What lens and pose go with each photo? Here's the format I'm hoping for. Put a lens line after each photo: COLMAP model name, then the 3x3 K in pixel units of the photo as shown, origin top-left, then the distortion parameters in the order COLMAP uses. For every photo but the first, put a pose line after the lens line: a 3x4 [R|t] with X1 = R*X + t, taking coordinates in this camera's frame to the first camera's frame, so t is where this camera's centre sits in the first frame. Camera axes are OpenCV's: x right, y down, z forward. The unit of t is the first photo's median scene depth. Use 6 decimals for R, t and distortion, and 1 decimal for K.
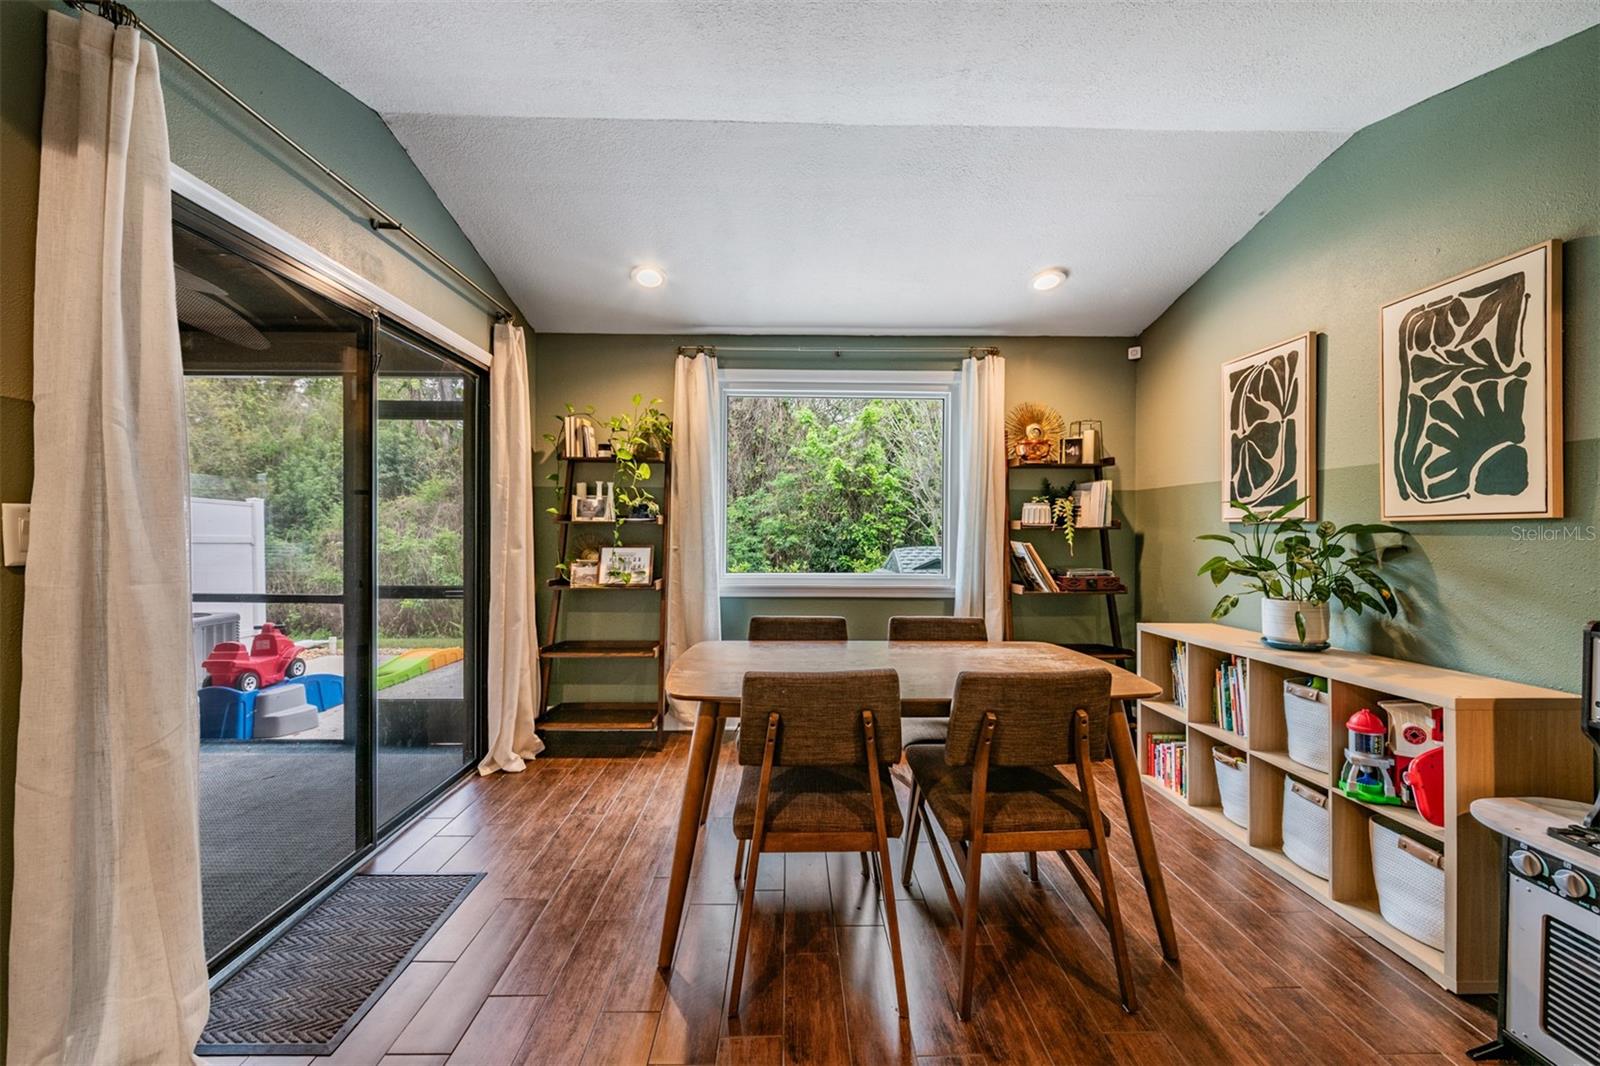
lens RADIAL K [[626.3, 0, 801.2], [0, 626.3, 535.5], [0, 0, 1]] dist [-0.000759, -0.000680]
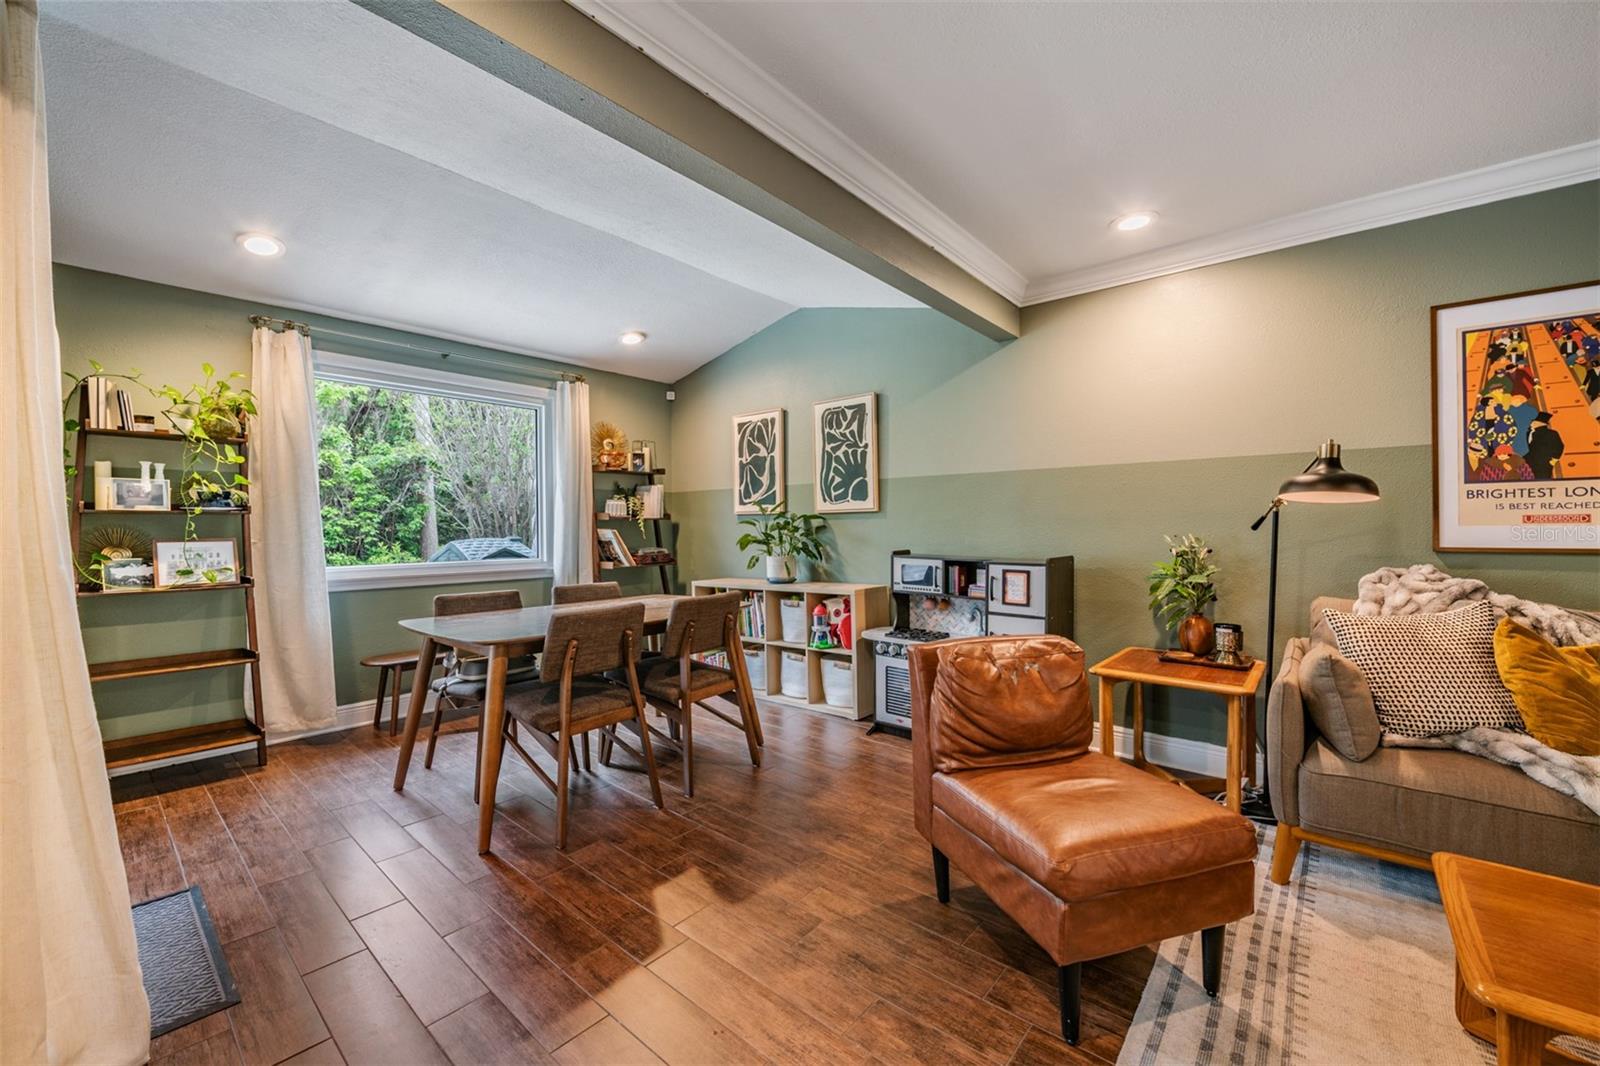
lens RADIAL K [[633.1, 0, 793.9], [0, 633.1, 531.8], [0, 0, 1]] dist [-0.008952, -0.000369]
pose [[0.669840, -0.014781, 0.742358, -0.382229], [0.016790, 0.999848, 0.004758, 0.016213], [-0.742315, 0.009278, 0.669986, -0.180214]]
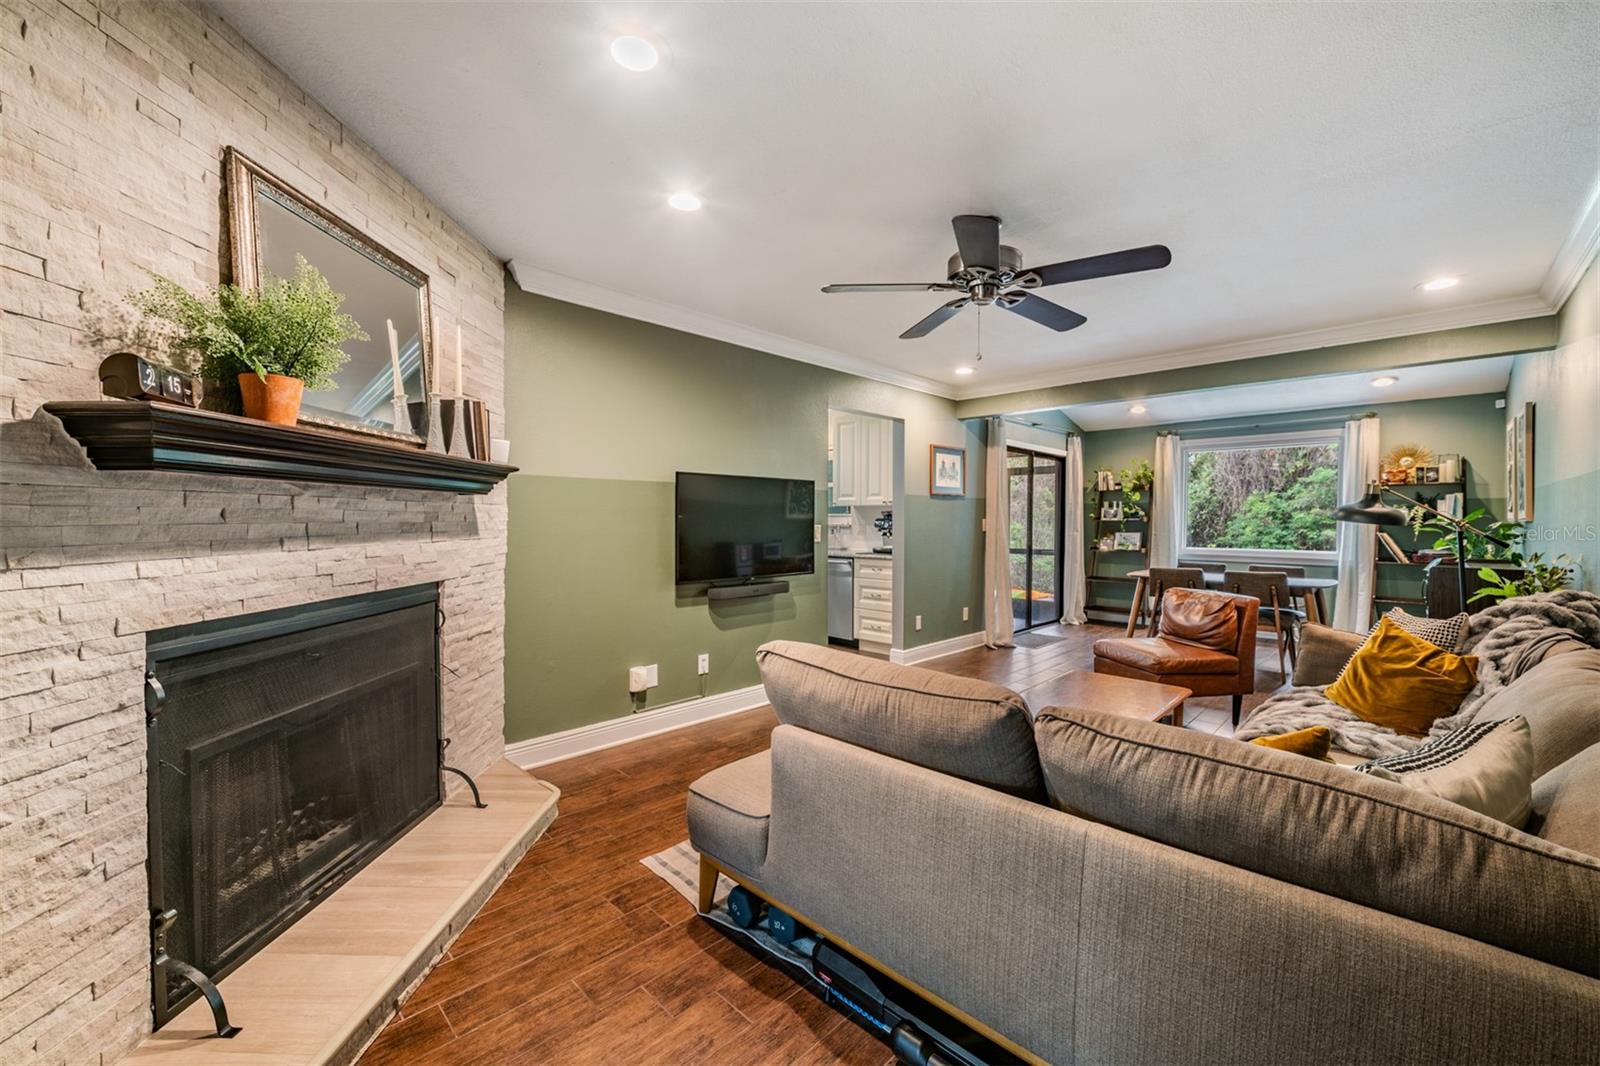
lens RADIAL K [[648.4, 0, 800.0], [0, 648.4, 533.0], [0, 0, 1]] dist [-0.000915, -0.000274]
pose [[0.694635, 0.012029, -0.719262, 0.534552], [-0.007310, 0.999927, 0.009663, 0.007349], [0.719326, -0.001455, 0.694672, -1.334310]]
